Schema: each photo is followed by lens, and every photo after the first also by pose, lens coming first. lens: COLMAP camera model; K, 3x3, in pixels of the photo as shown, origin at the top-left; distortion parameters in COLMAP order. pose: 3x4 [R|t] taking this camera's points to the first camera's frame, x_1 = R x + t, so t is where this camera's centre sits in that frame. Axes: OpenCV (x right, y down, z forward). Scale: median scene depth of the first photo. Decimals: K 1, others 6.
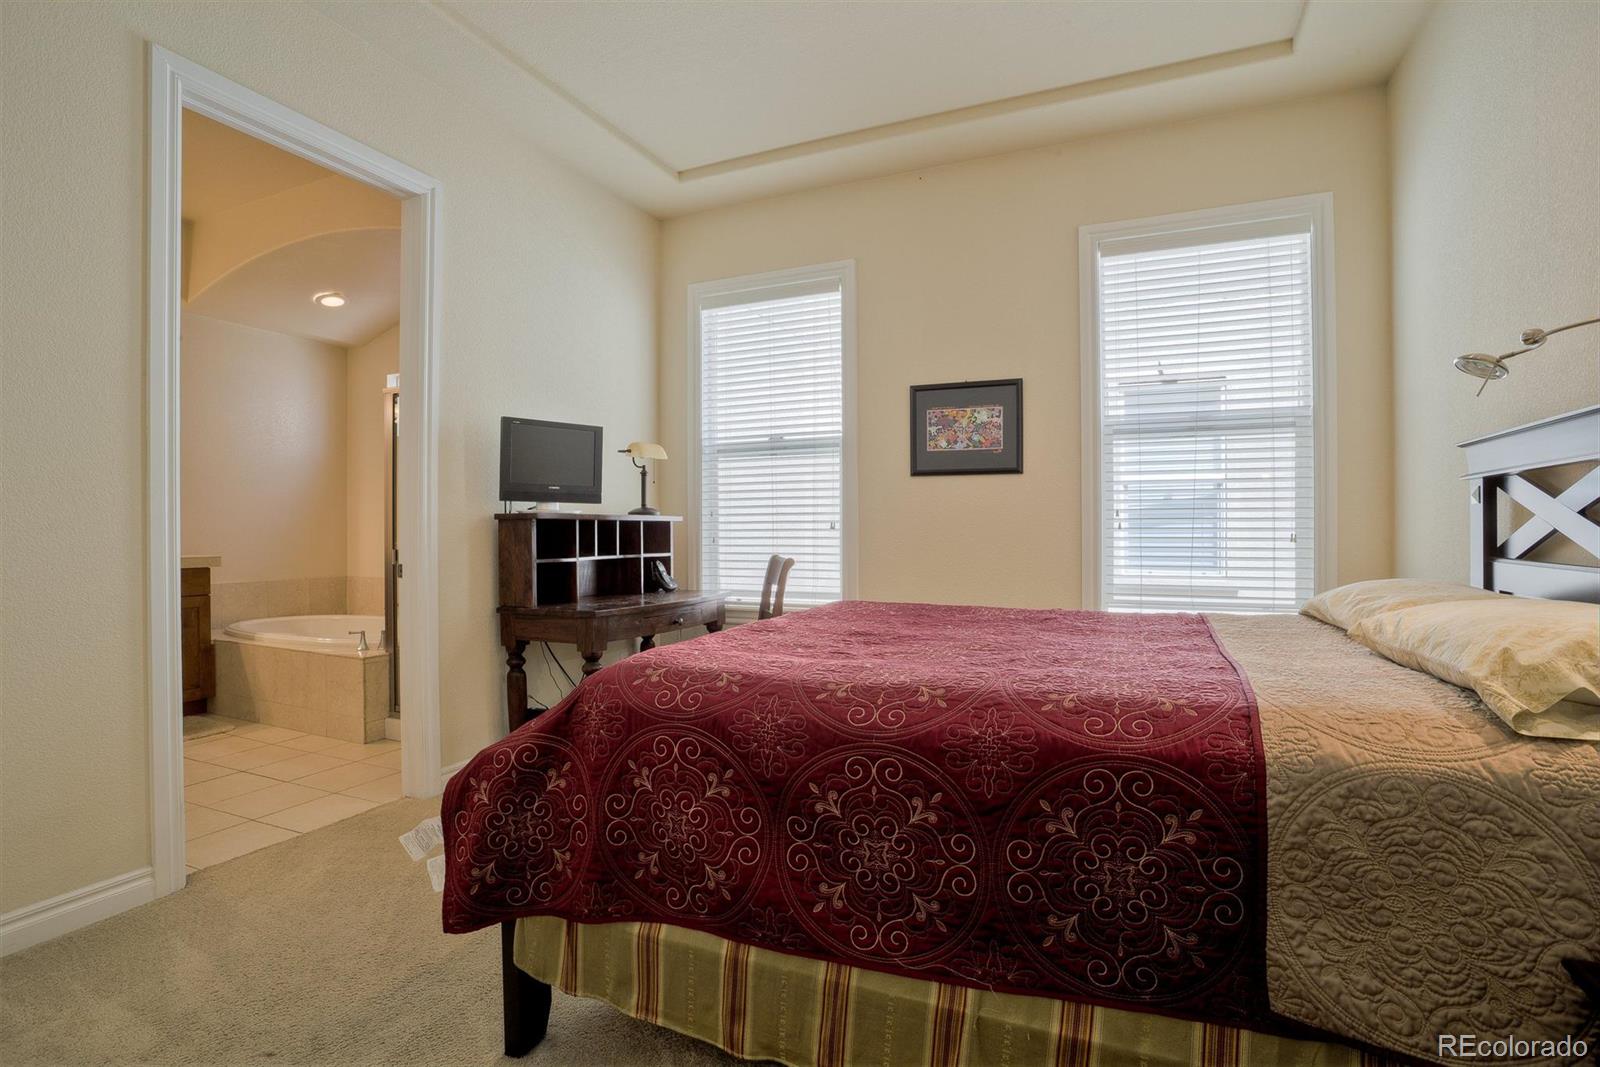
lens RADIAL K [[778.2, 0, 814.0], [0, 778.2, 525.8], [0, 0, 1]] dist [-0.003404, 0.006914]
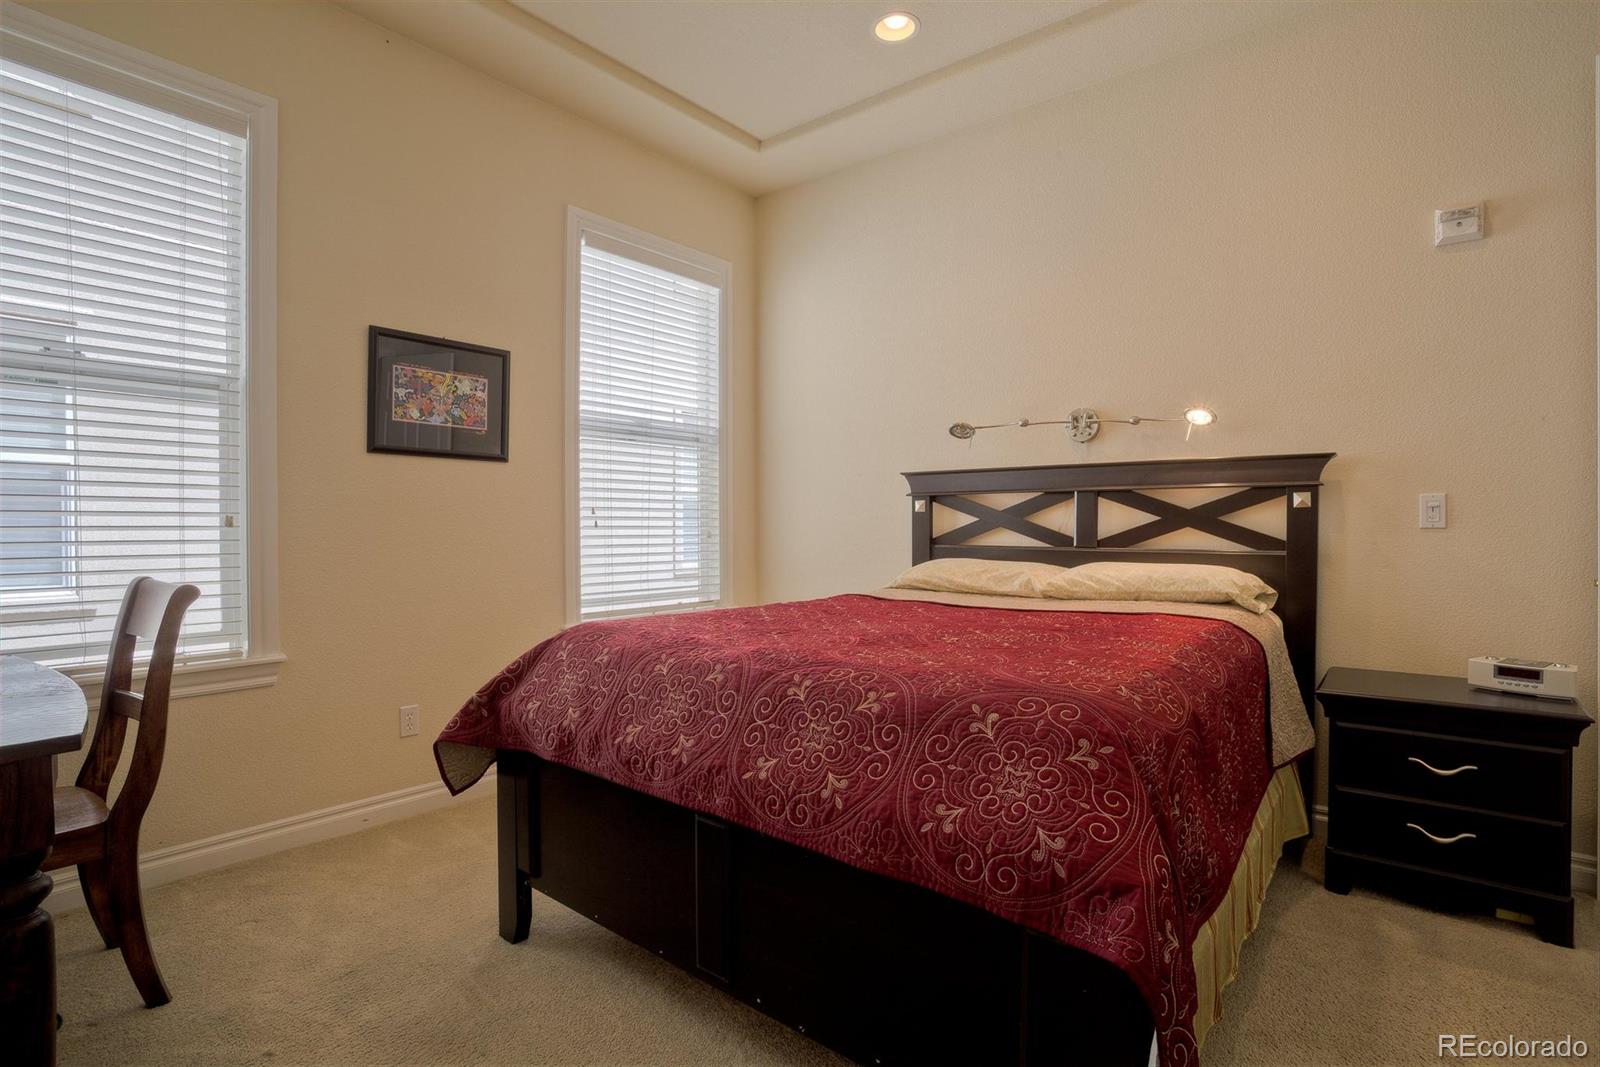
lens RADIAL K [[778.2, 0, 811.4], [0, 778.2, 540.9], [0, 0, 1]] dist [-0.003404, 0.006914]
pose [[0.309294, -0.018320, 0.950790, -0.441191], [-0.006108, 0.999756, 0.021251, 0.000479], [-0.950947, -0.012380, 0.309107, 0.398726]]
